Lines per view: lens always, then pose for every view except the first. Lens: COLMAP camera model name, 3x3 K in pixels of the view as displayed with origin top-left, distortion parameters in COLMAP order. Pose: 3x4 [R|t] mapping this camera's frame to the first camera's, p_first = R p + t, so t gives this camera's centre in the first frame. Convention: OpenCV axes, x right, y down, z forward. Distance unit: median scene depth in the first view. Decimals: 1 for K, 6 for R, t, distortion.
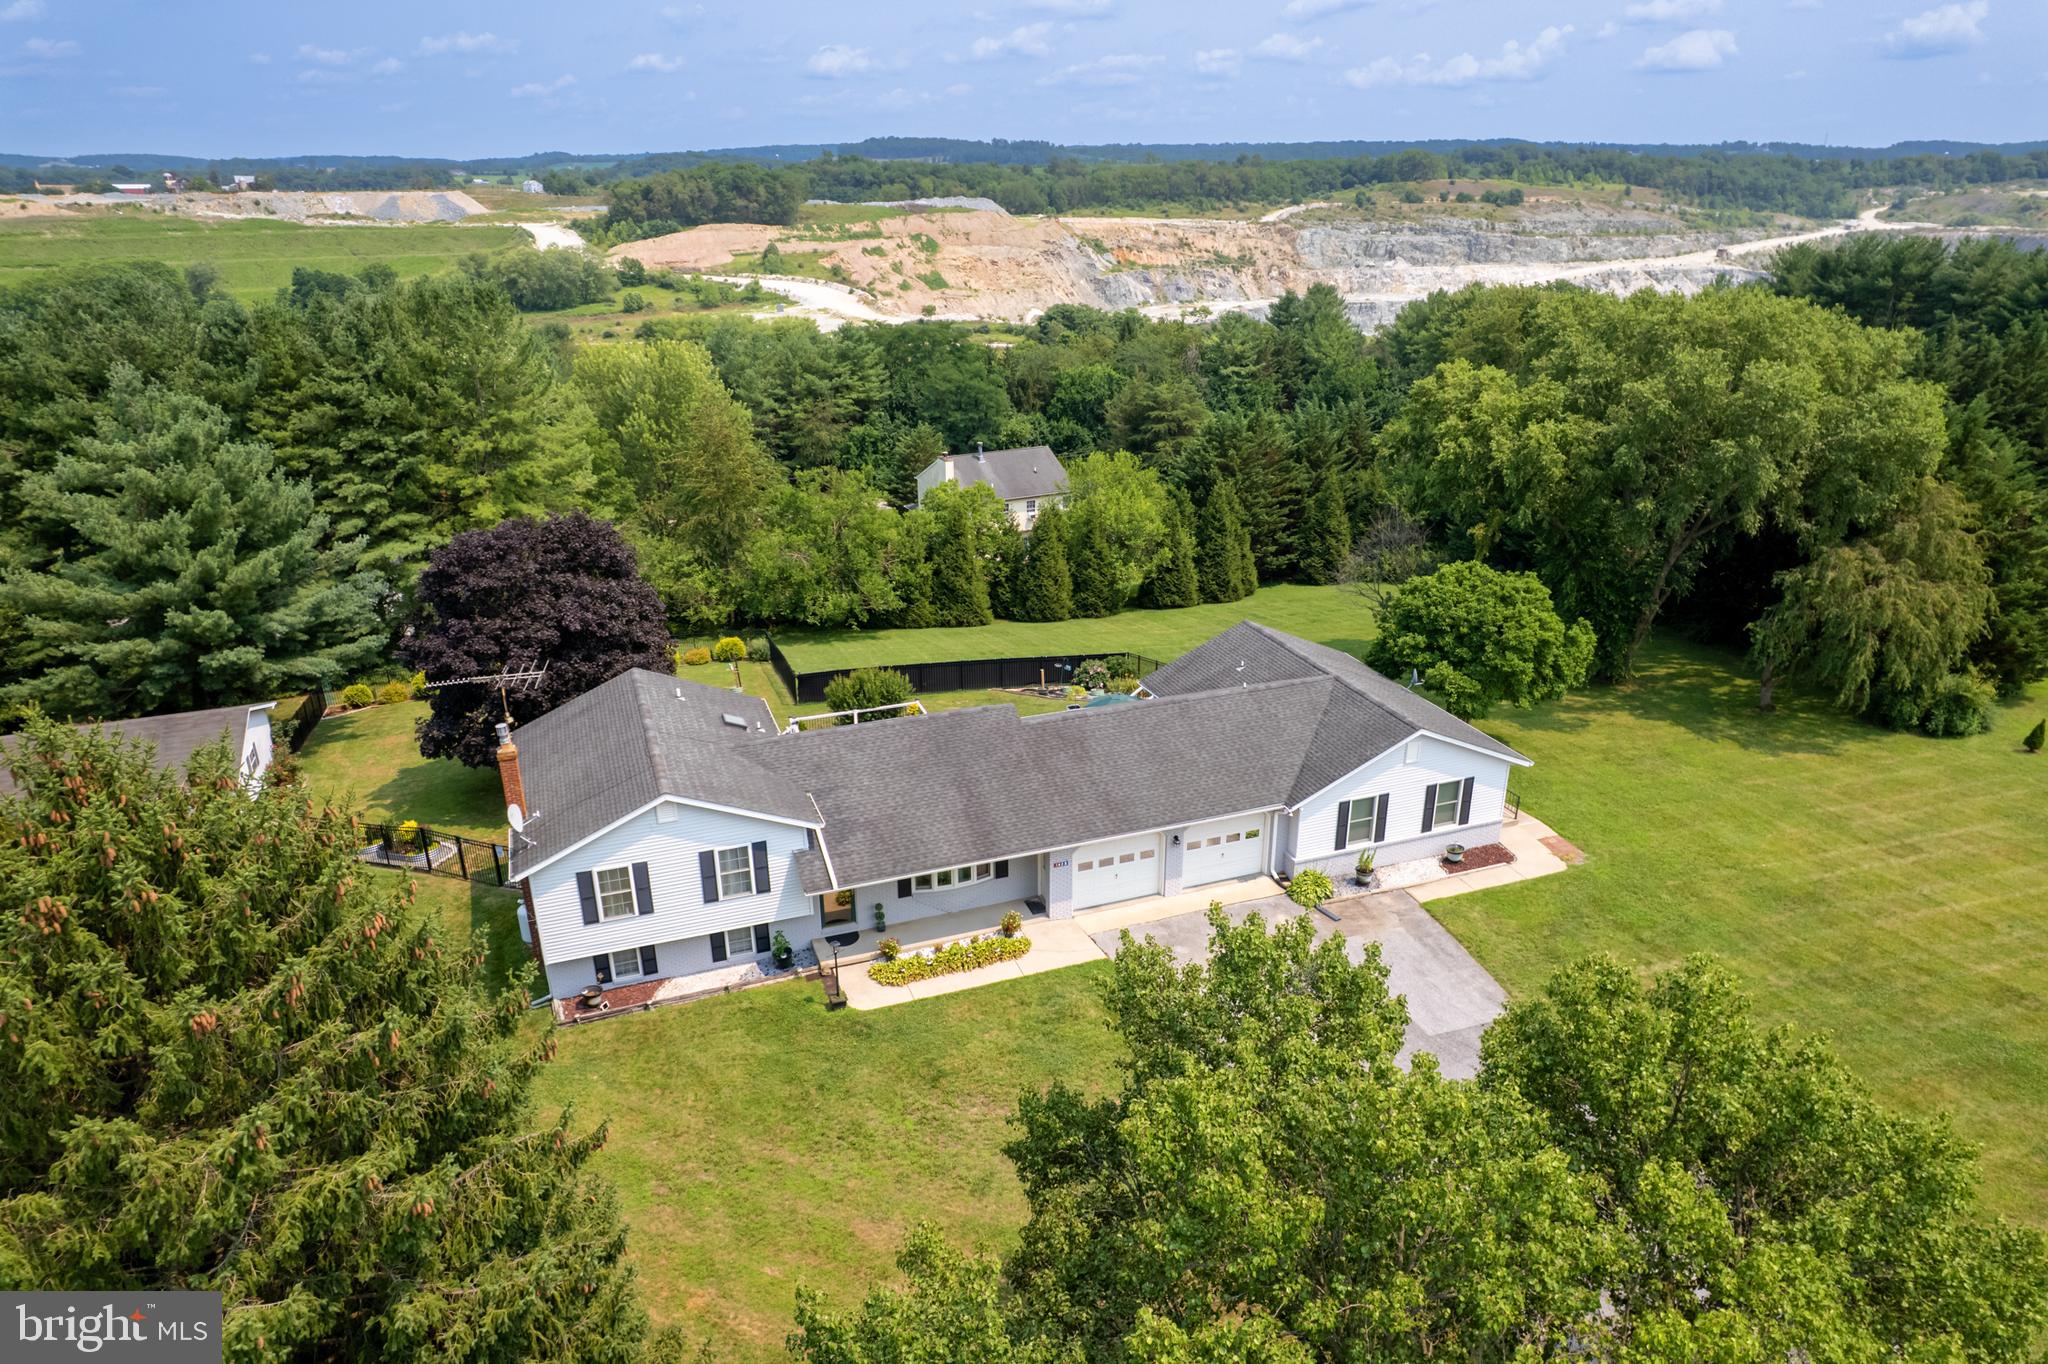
lens RADIAL K [[1311.1, 0, 1026.8], [0, 1311.1, 698.3], [0, 0, 1]] dist [-0.072738, 0.062371]
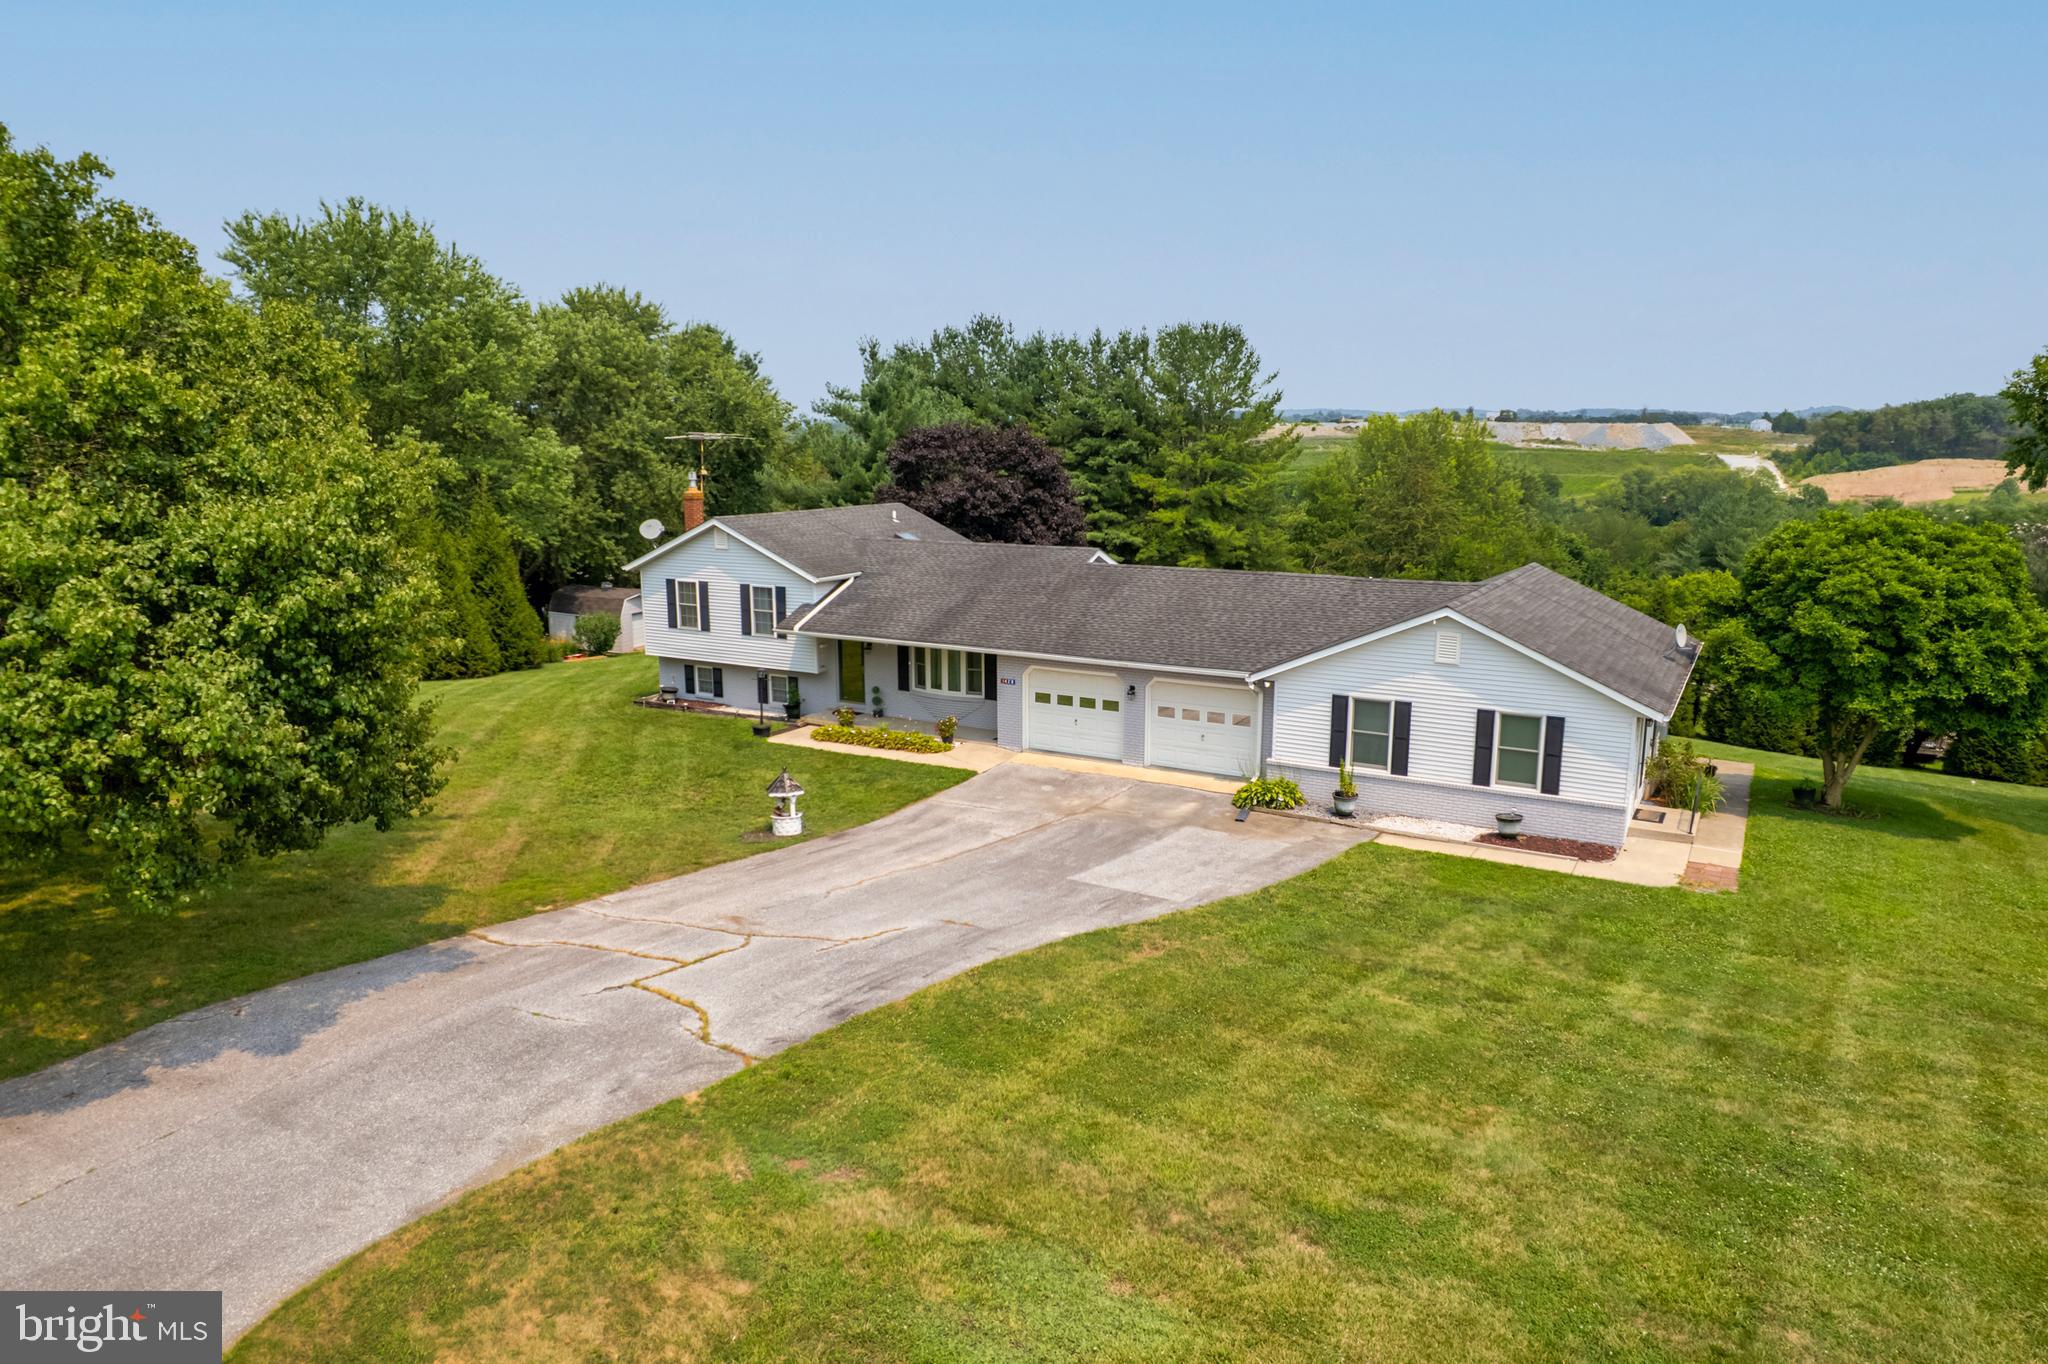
lens RADIAL K [[1311.1, 0, 1026.8], [0, 1311.1, 698.3], [0, 0, 1]] dist [-0.072738, 0.062371]
pose [[0.634677, 0.159029, -0.756237, 0.056981], [-0.293604, 0.954838, -0.045617, 0.013737], [0.714830, 0.250986, 0.652706, 0.032220]]
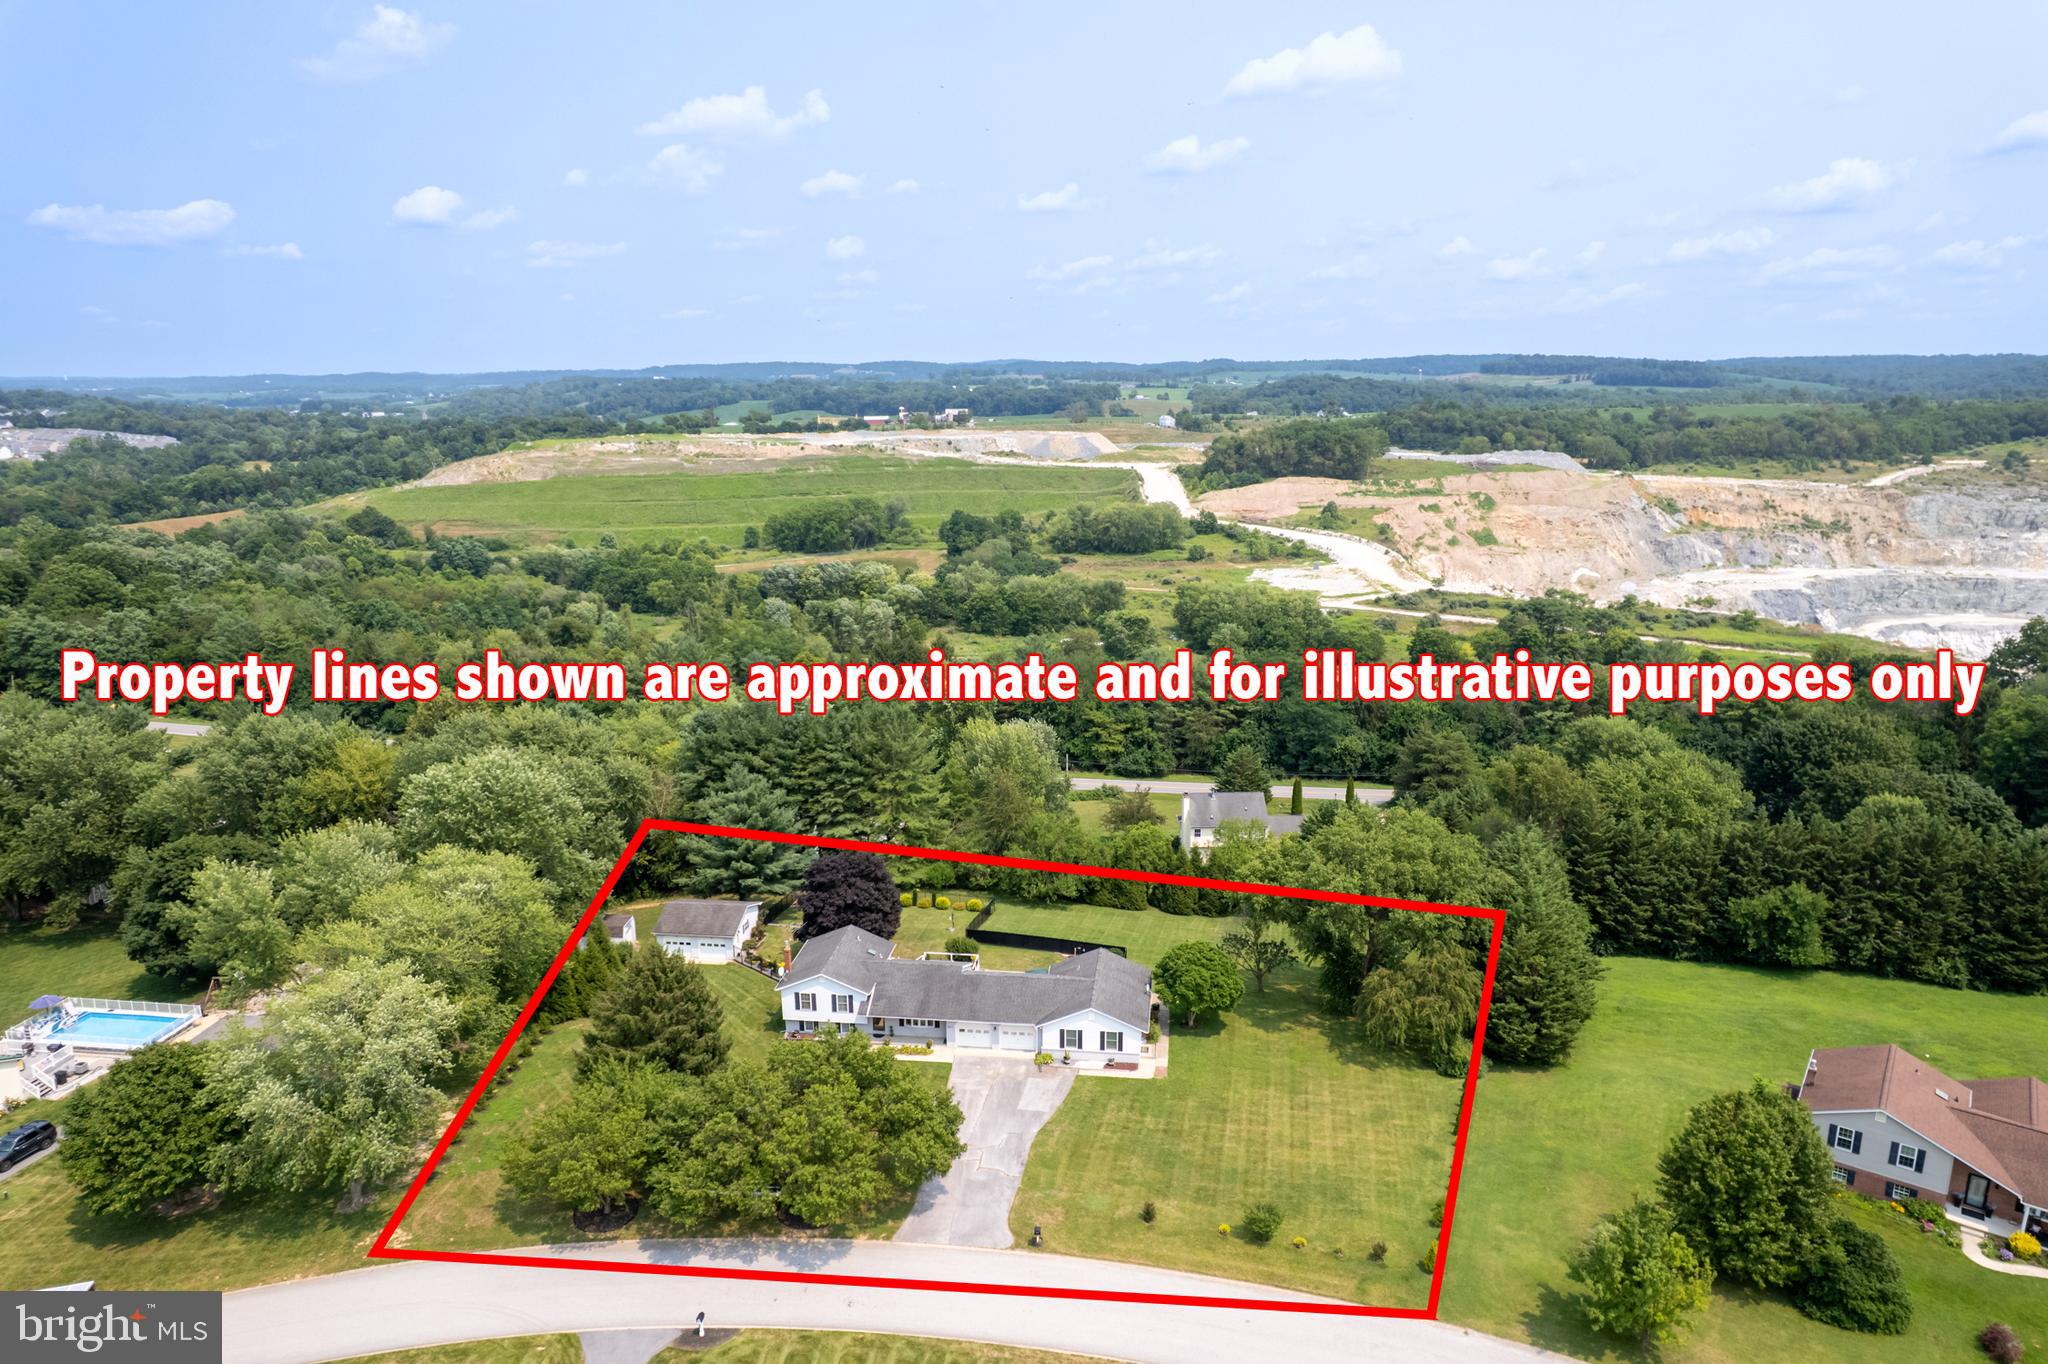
lens RADIAL K [[1311.1, 0, 1026.8], [0, 1311.1, 698.3], [0, 0, 1]] dist [-0.072738, 0.062371]
pose [[0.888090, 0.111800, -0.445866, 0.104510], [-0.171531, 0.980510, -0.095799, -0.025282], [0.426466, 0.161558, 0.889958, -0.119652]]
